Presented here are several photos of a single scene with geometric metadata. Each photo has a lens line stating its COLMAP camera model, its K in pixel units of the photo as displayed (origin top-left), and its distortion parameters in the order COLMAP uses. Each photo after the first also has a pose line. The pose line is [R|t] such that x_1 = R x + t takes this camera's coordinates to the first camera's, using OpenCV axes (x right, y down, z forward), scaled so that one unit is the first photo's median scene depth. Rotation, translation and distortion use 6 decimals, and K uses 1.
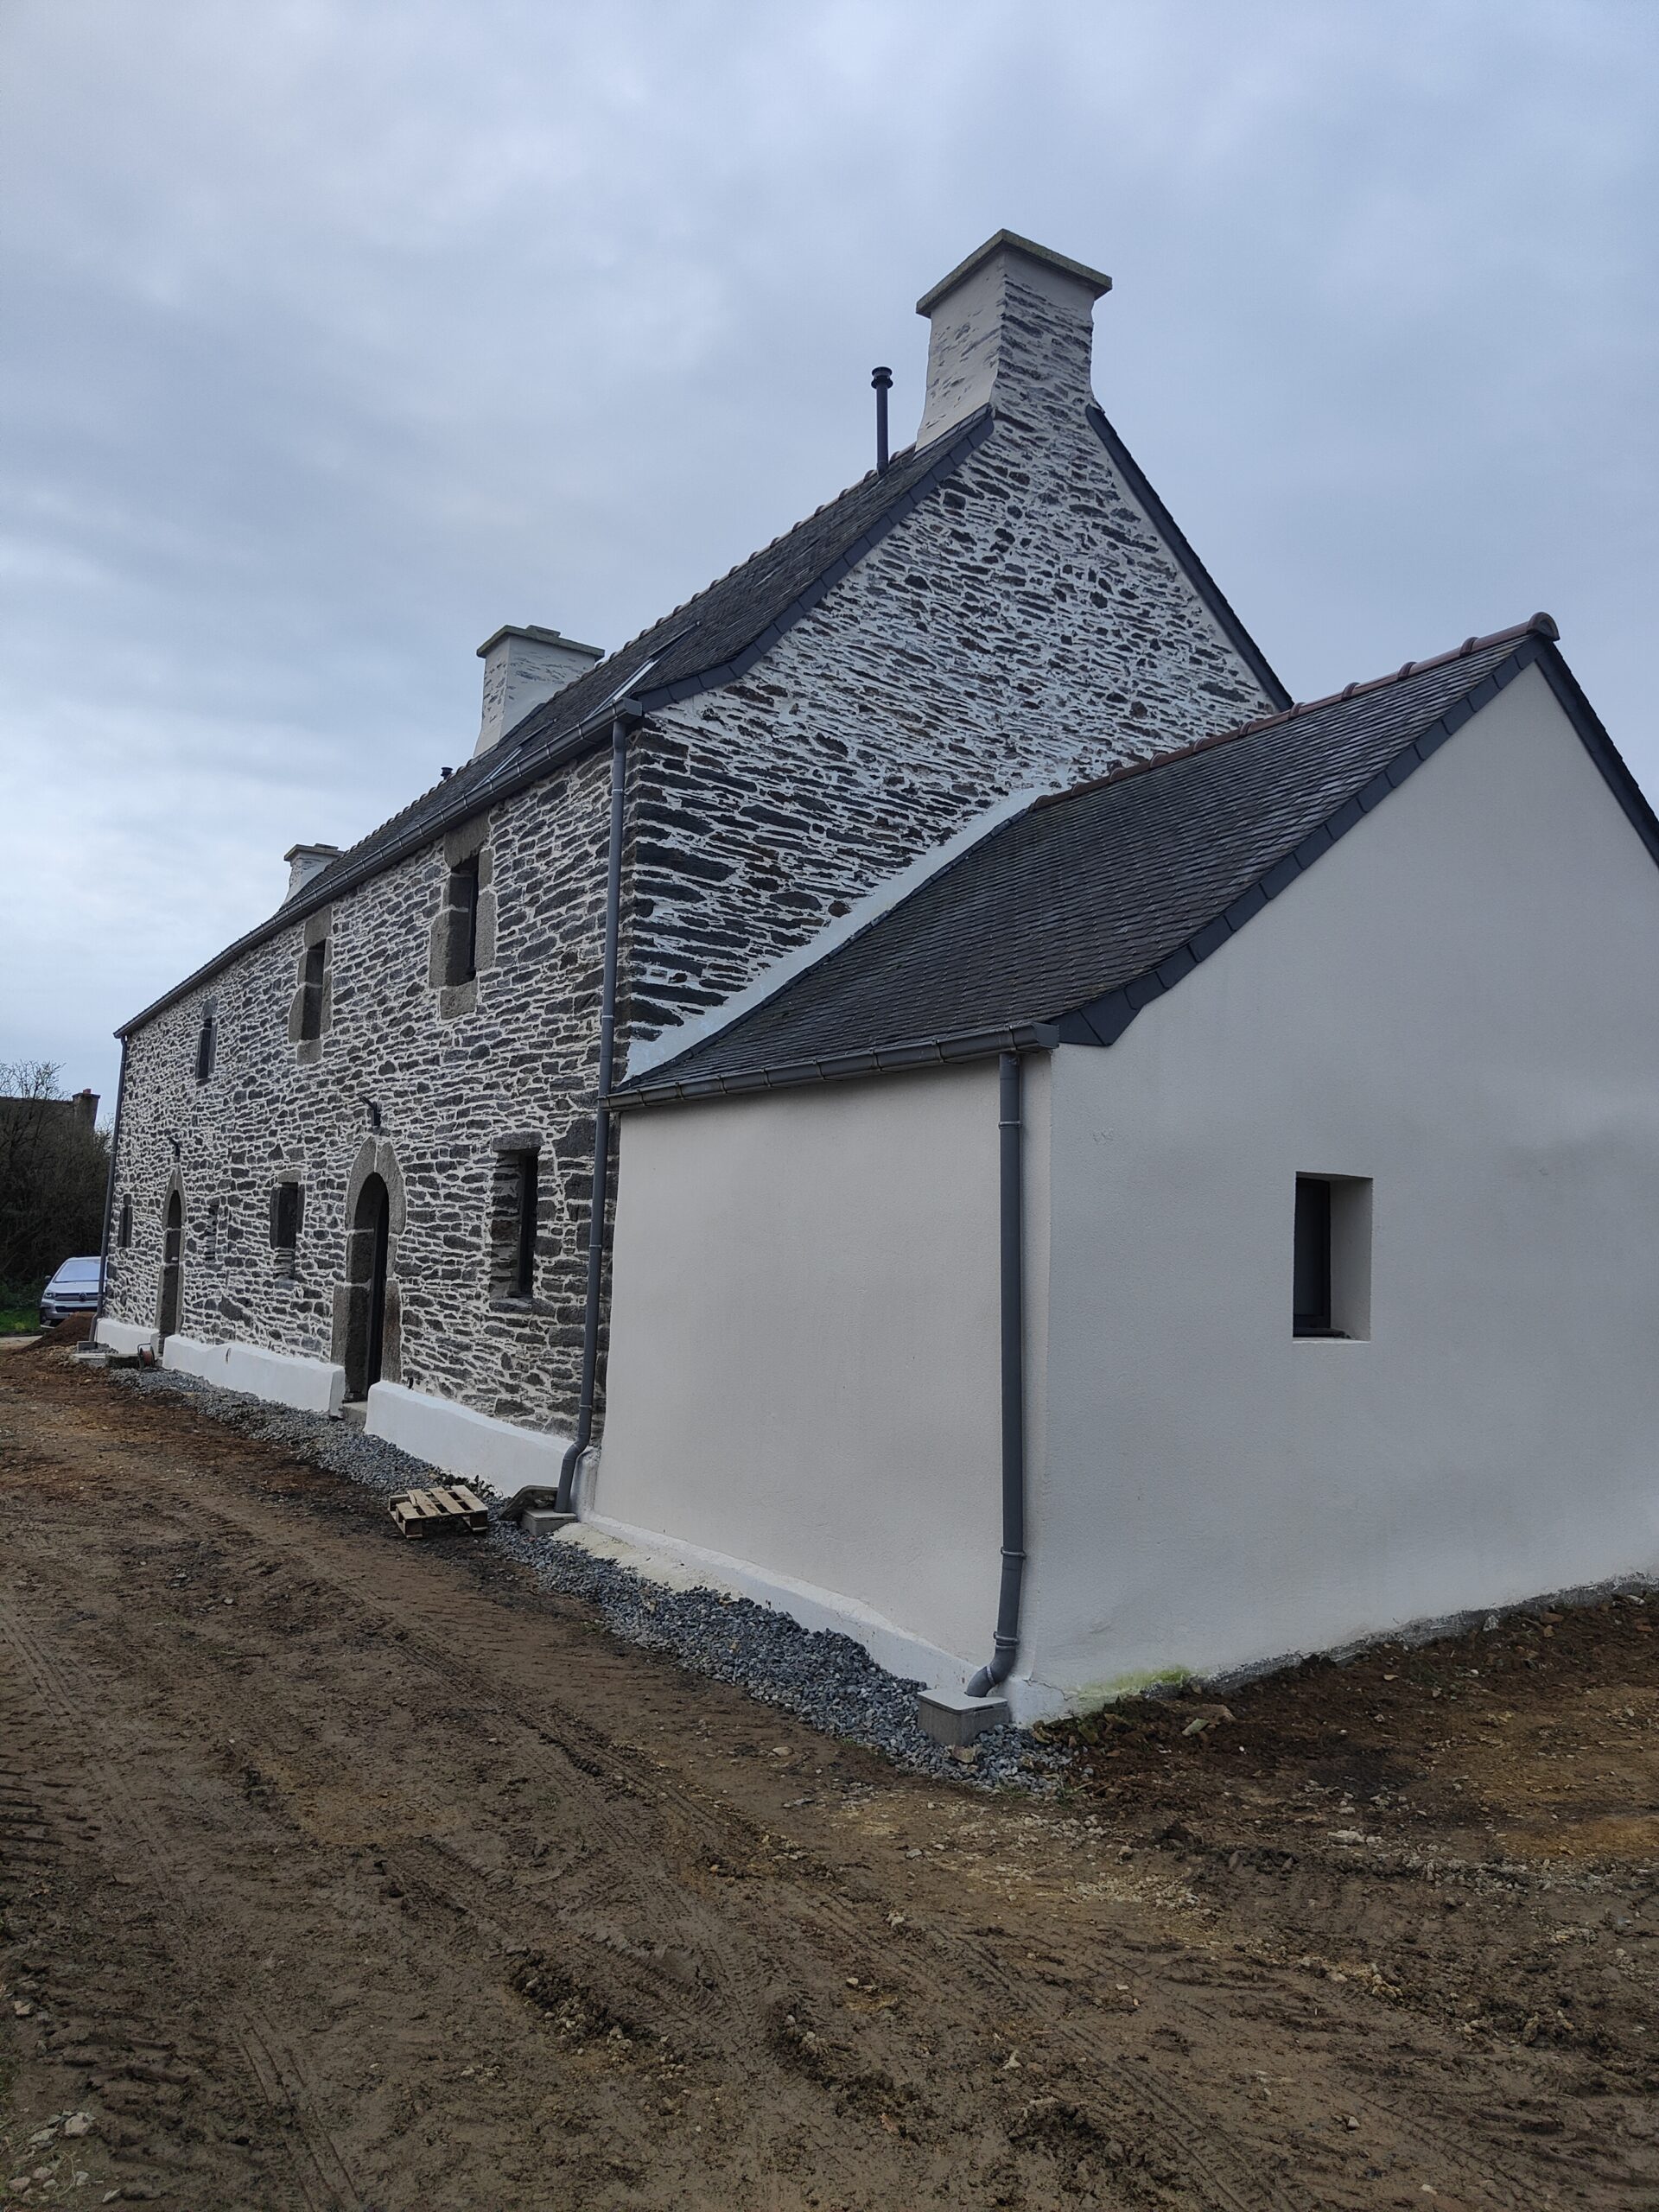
lens RADIAL K [[1556.2, 0, 805.6], [0, 1556.2, 1121.8], [0, 0, 1]] dist [0.007477, -0.007057]
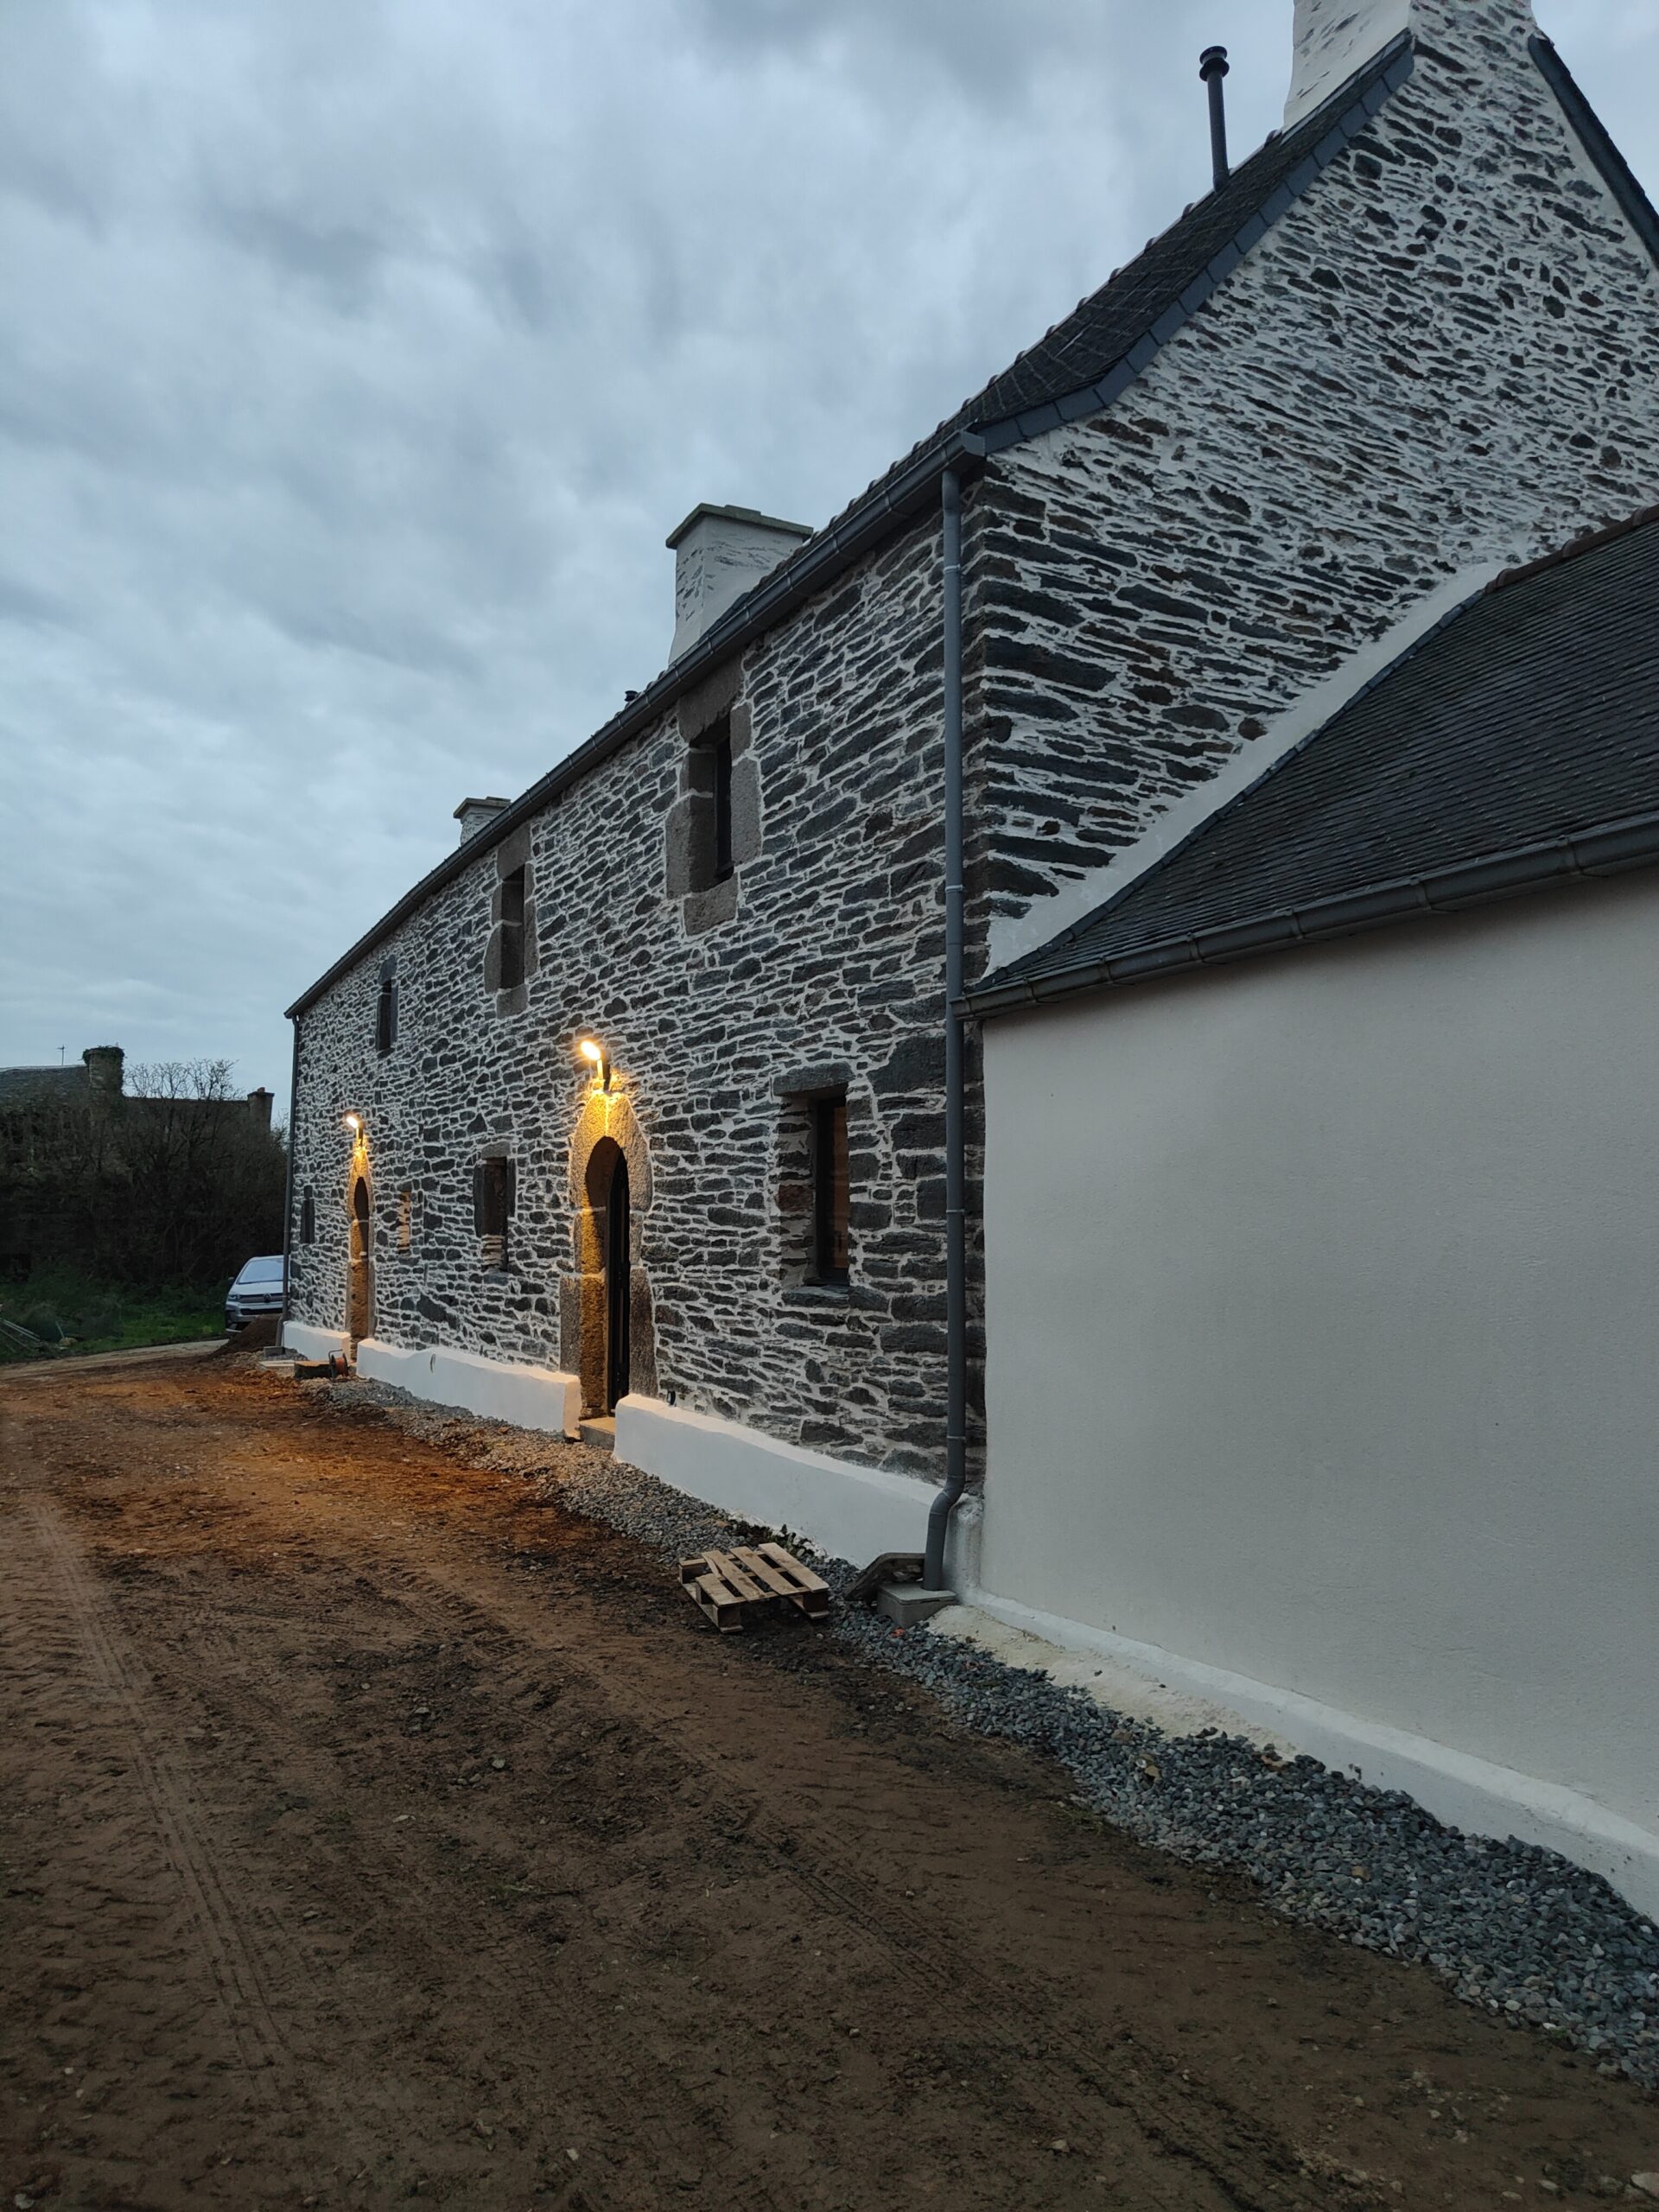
lens RADIAL K [[1556.2, 0, 825.0], [0, 1556.2, 1134.1], [0, 0, 1]] dist [0.007477, -0.007057]
pose [[0.995254, -0.043082, -0.087260, -0.108187], [0.045032, 0.998775, 0.020505, 0.023013], [0.086269, -0.024337, 0.995975, 0.239351]]
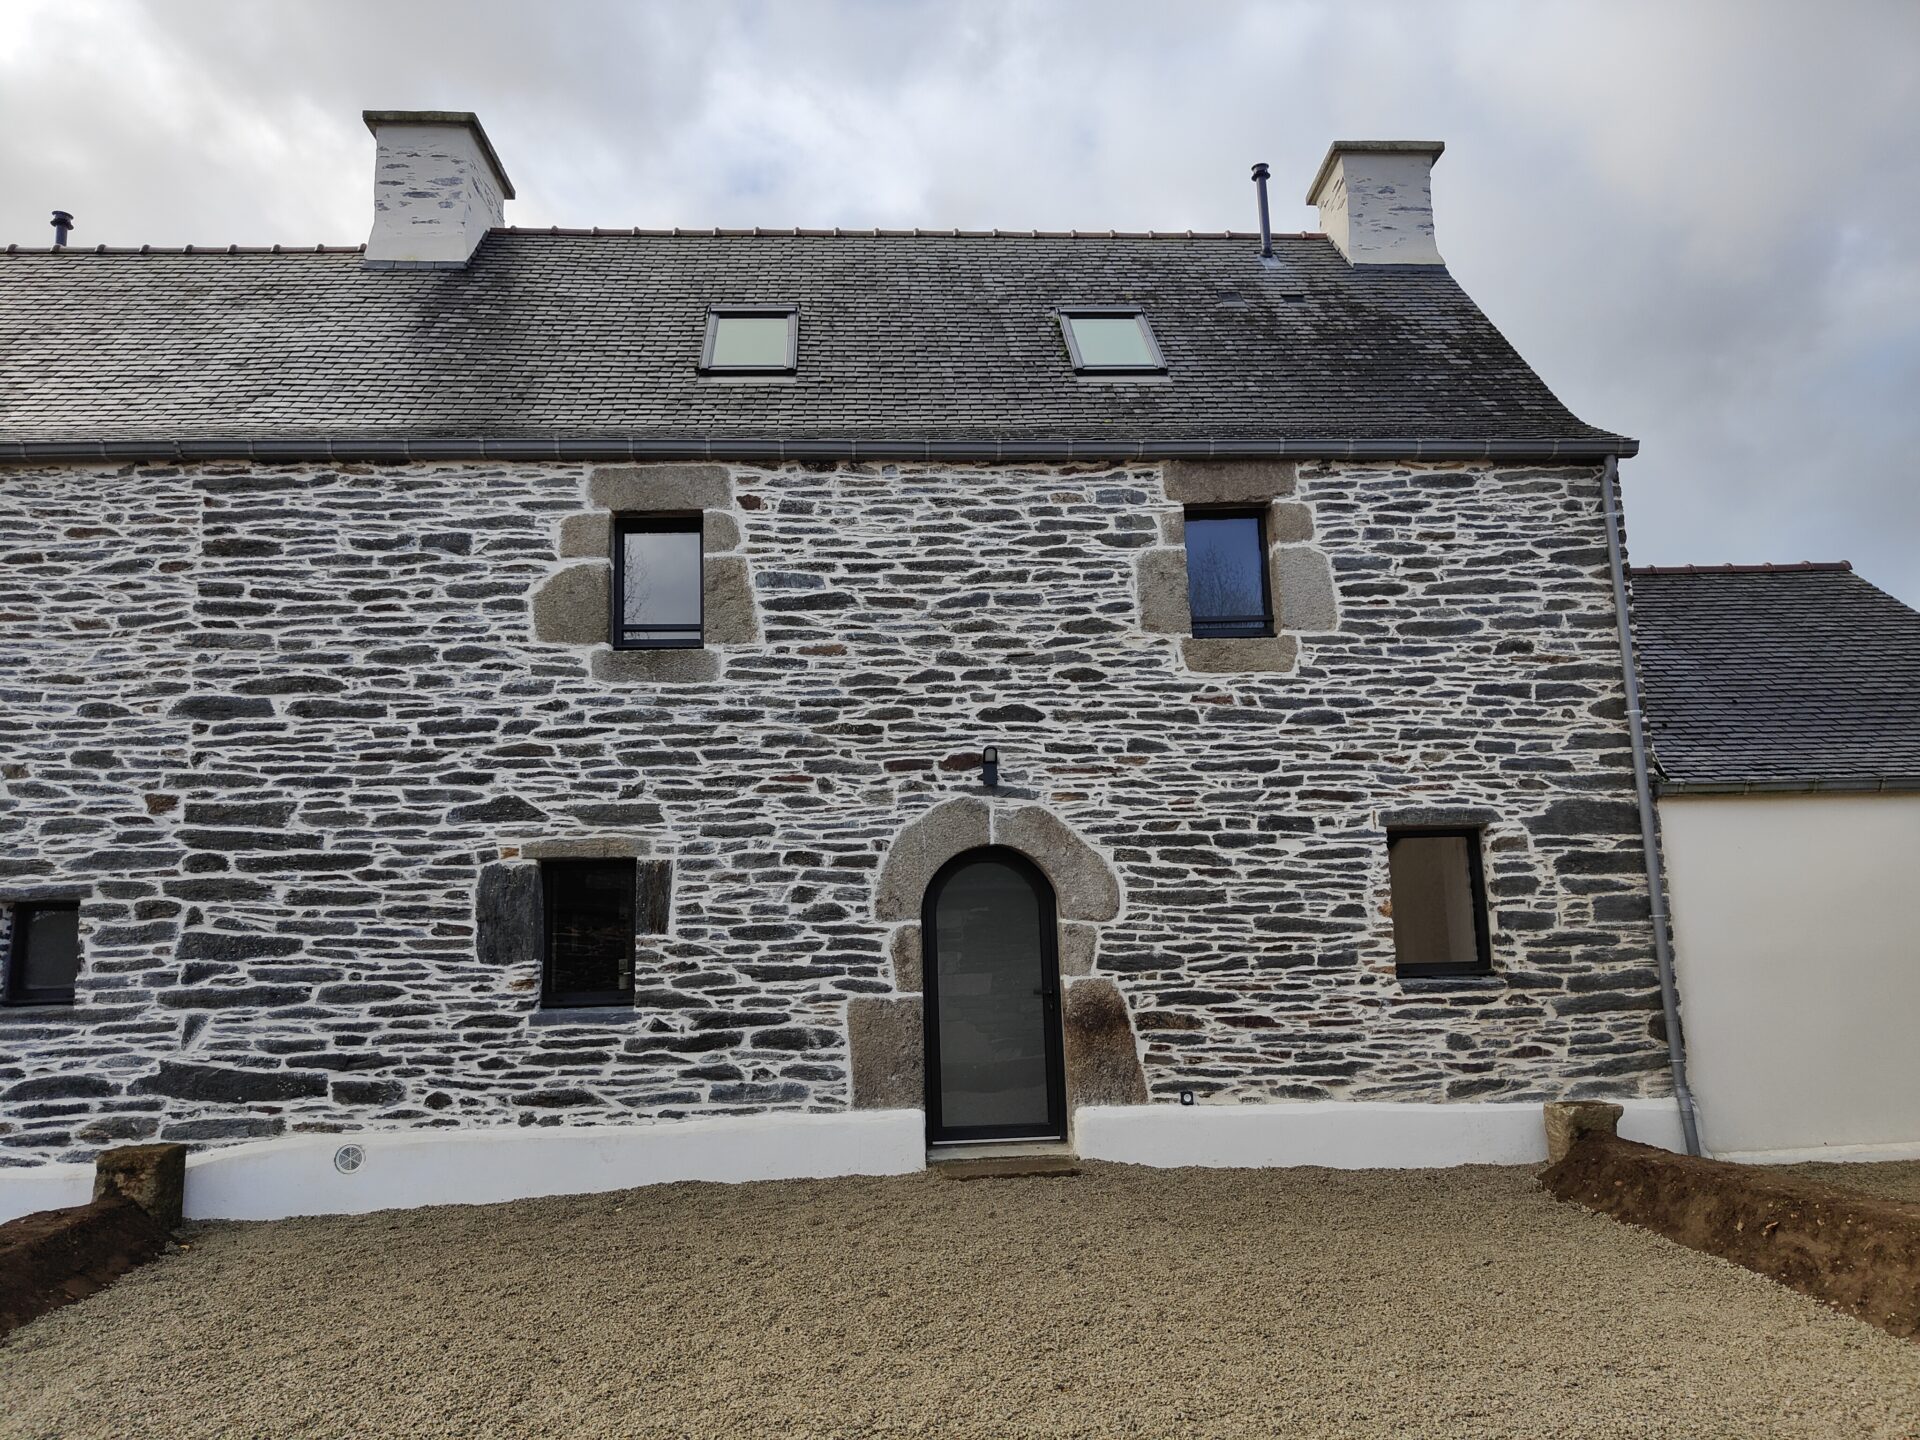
lens RADIAL K [[1350.8, 0, 962.2], [0, 1350.8, 719.0], [0, 0, 1]] dist [0.007477, -0.007057]
pose [[0.483739, 0.093546, 0.870199, -1.022528], [-0.034670, 0.995539, -0.087747, 0.034812], [-0.874525, 0.012276, 0.484824, 0.797501]]
